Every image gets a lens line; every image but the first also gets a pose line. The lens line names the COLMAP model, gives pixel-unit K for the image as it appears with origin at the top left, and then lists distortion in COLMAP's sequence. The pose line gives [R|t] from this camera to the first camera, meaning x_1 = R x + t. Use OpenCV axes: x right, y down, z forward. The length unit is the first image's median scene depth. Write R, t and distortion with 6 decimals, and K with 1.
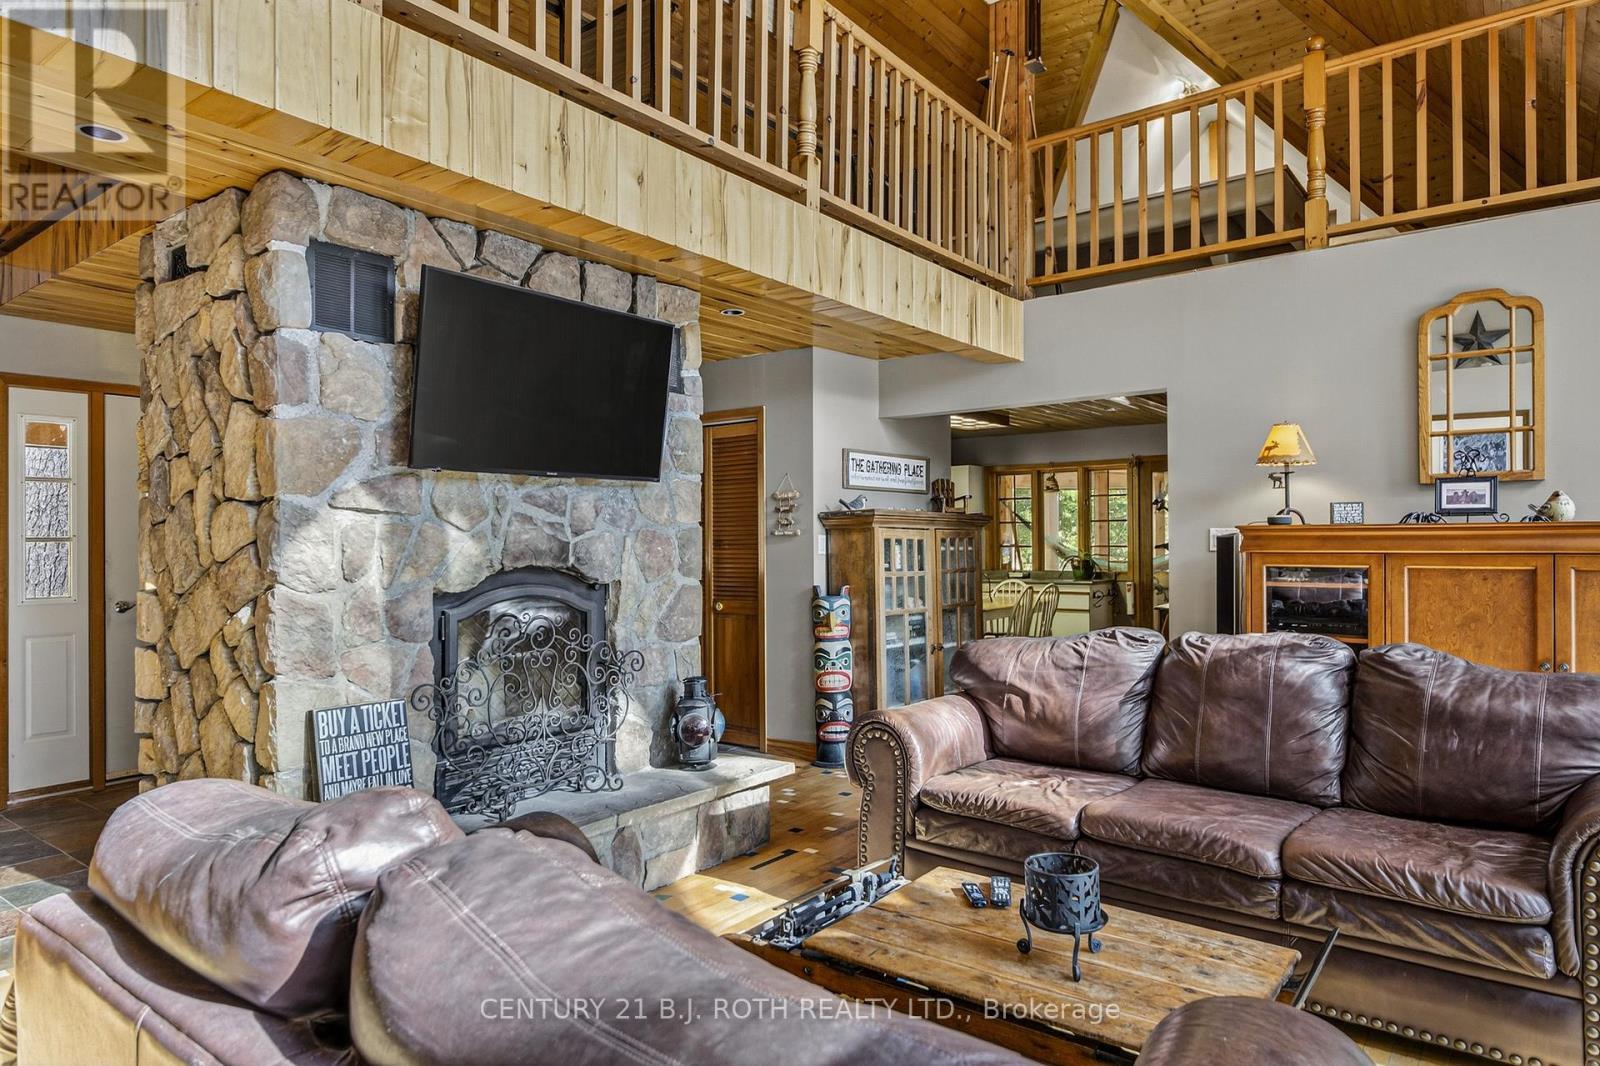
lens RADIAL K [[985.0, 0, 801.8], [0, 985.0, 536.6], [0, 0, 1]] dist [-0.004375, -0.000296]
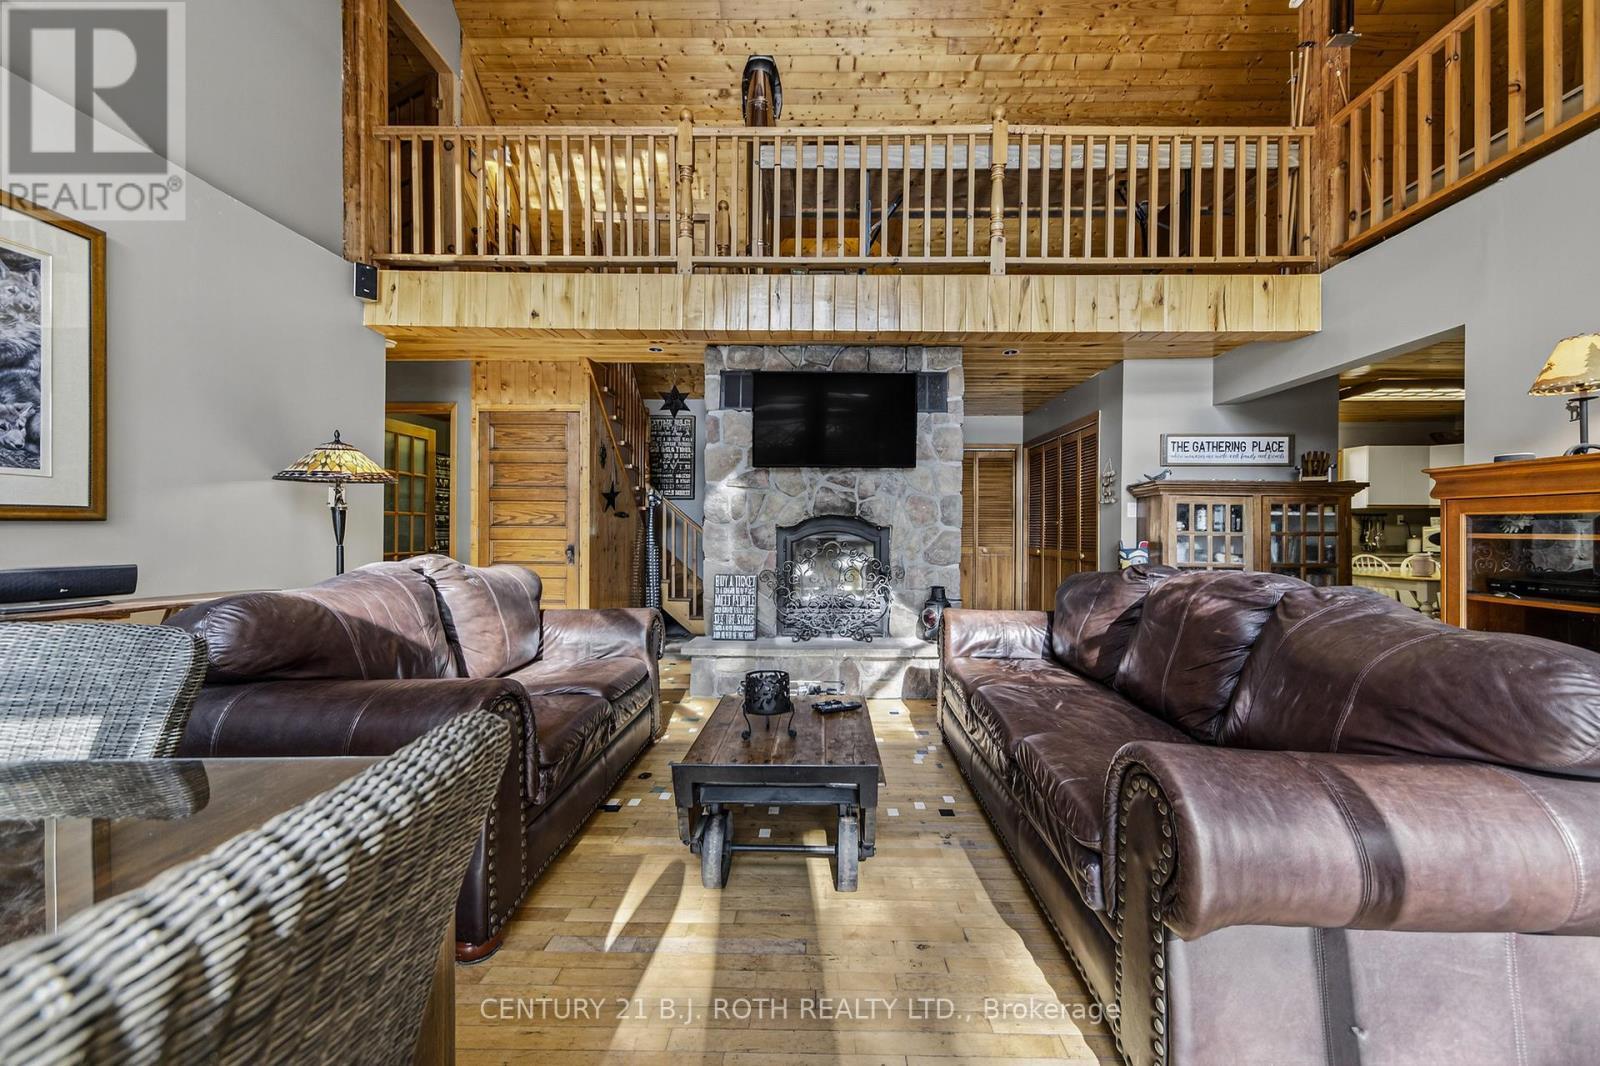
lens RADIAL K [[607.1, 0, 809.9], [0, 607.1, 526.9], [0, 0, 1]] dist [0.000712, 0.000089]
pose [[0.587025, 0.005994, -0.809546, 0.586390], [-0.007669, 0.999969, 0.001843, 0.045586], [0.809532, 0.005127, 0.587053, 0.244890]]
